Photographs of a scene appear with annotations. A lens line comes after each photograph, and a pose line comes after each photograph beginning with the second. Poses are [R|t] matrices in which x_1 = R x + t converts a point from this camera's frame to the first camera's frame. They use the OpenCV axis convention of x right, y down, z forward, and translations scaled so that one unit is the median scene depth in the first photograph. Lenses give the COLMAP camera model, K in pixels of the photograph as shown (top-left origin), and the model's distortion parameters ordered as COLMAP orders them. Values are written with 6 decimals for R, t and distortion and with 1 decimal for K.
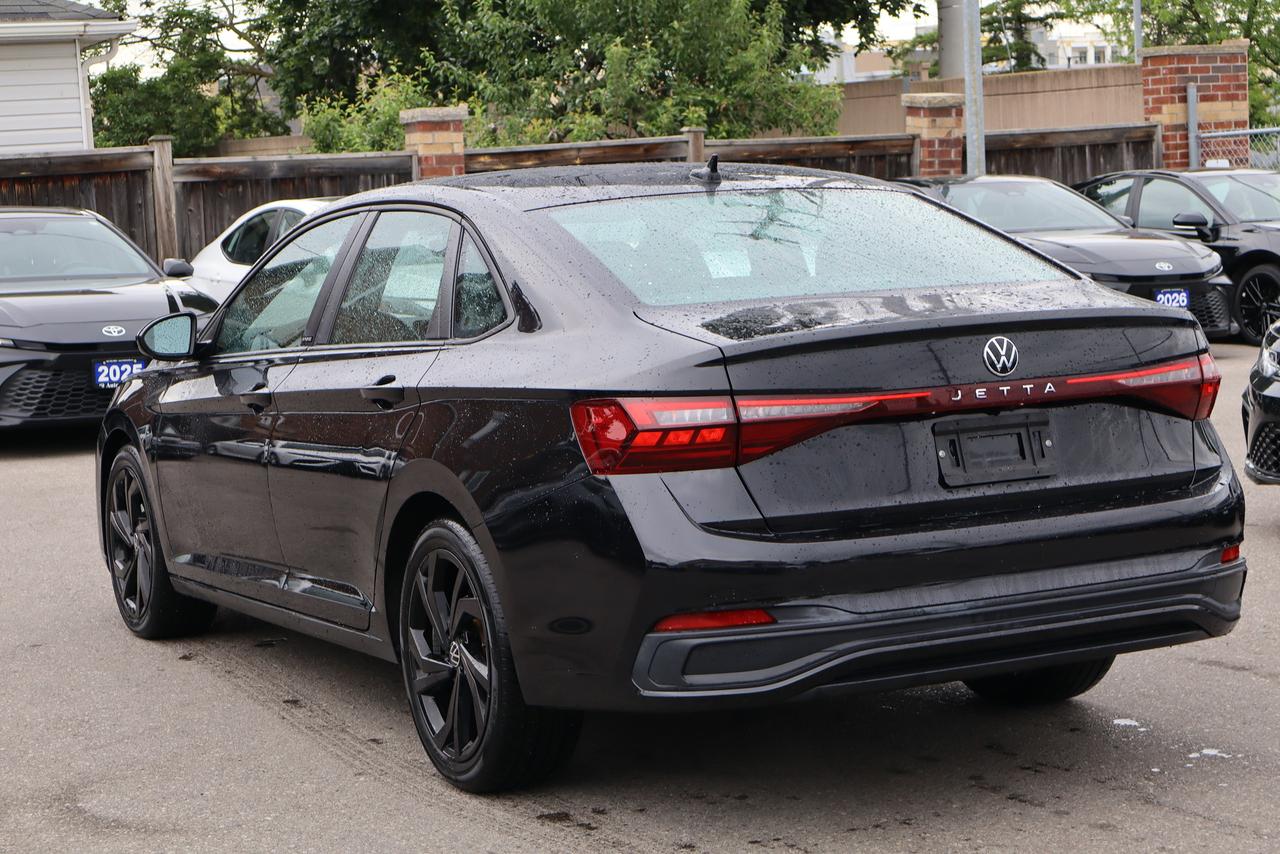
lens RADIAL K [[2623.3, 0, 640.0], [0, 2623.3, 427.0], [0, 0, 1]] dist [0.019457, 0.148986]
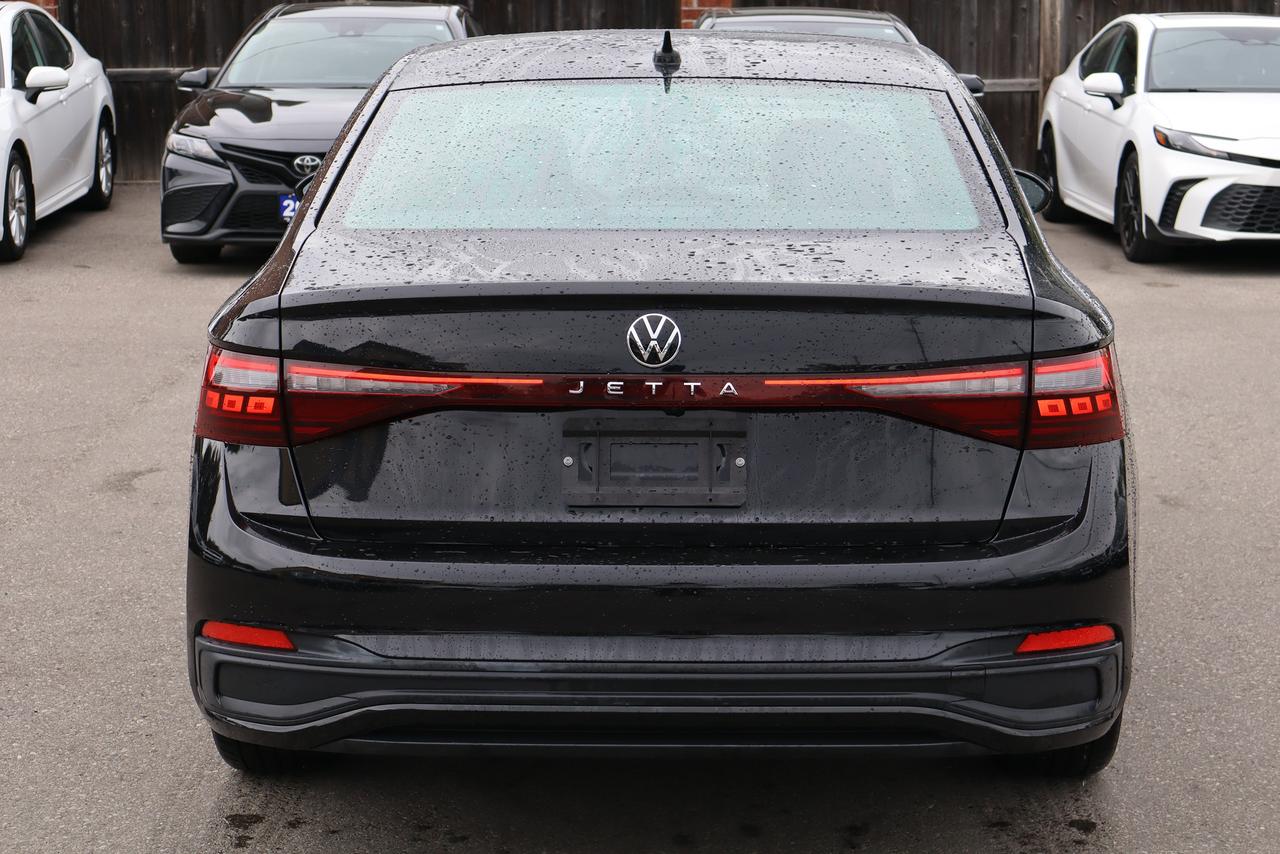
lens RADIAL K [[2623.3, 0, 640.0], [0, 2623.3, 427.0], [0, 0, 1]] dist [0.019457, 0.148986]
pose [[0.877869, 0.121989, -0.463103, 0.479963], [-0.082634, 0.991094, 0.104428, -0.079672], [0.471717, -0.053406, 0.880131, 0.345500]]
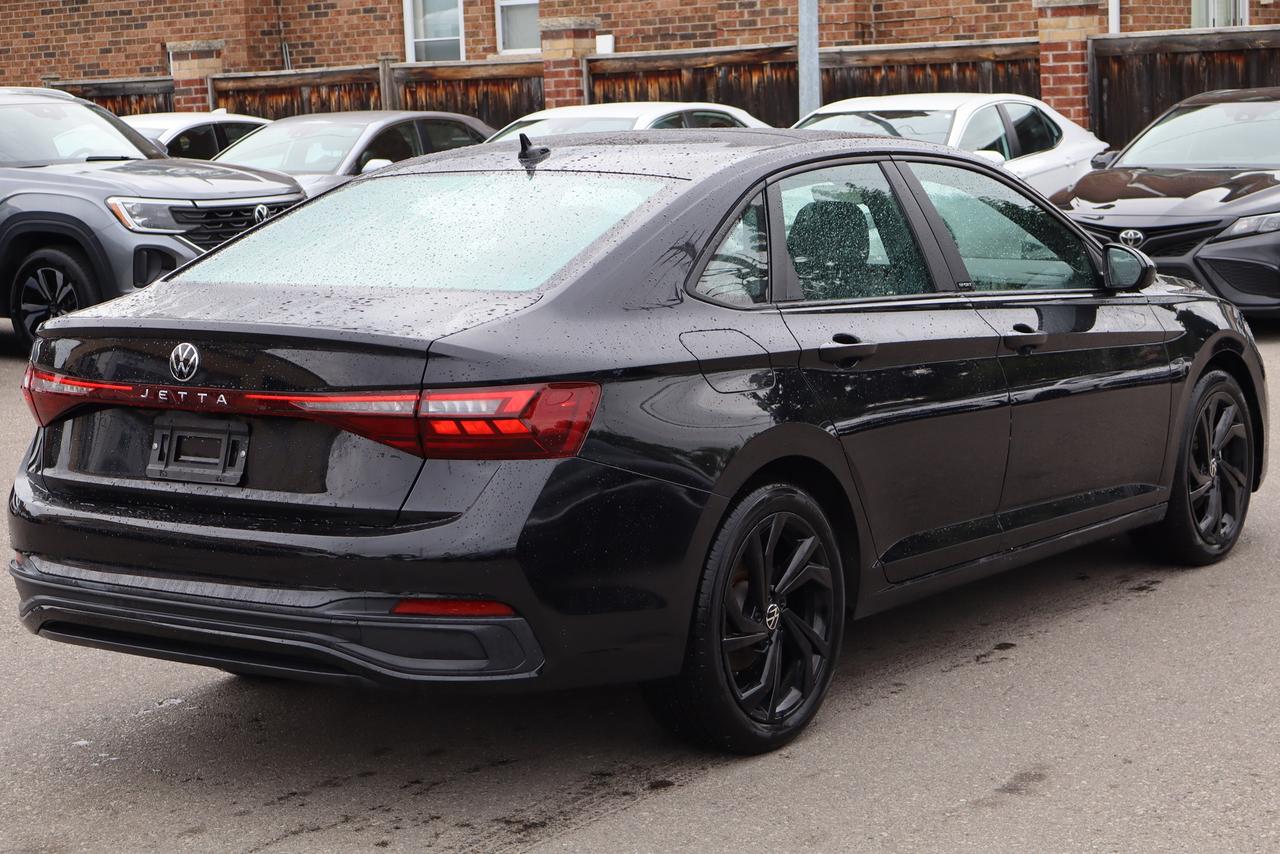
lens RADIAL K [[2536.5, 0, 640.0], [0, 2536.5, 427.0], [0, 0, 1]] dist [-0.054156, -0.221374]
pose [[0.461928, 0.149611, -0.874208, 1.097013], [-0.076097, 0.988721, 0.129000, -0.144070], [0.883647, 0.006936, 0.468103, 0.691983]]
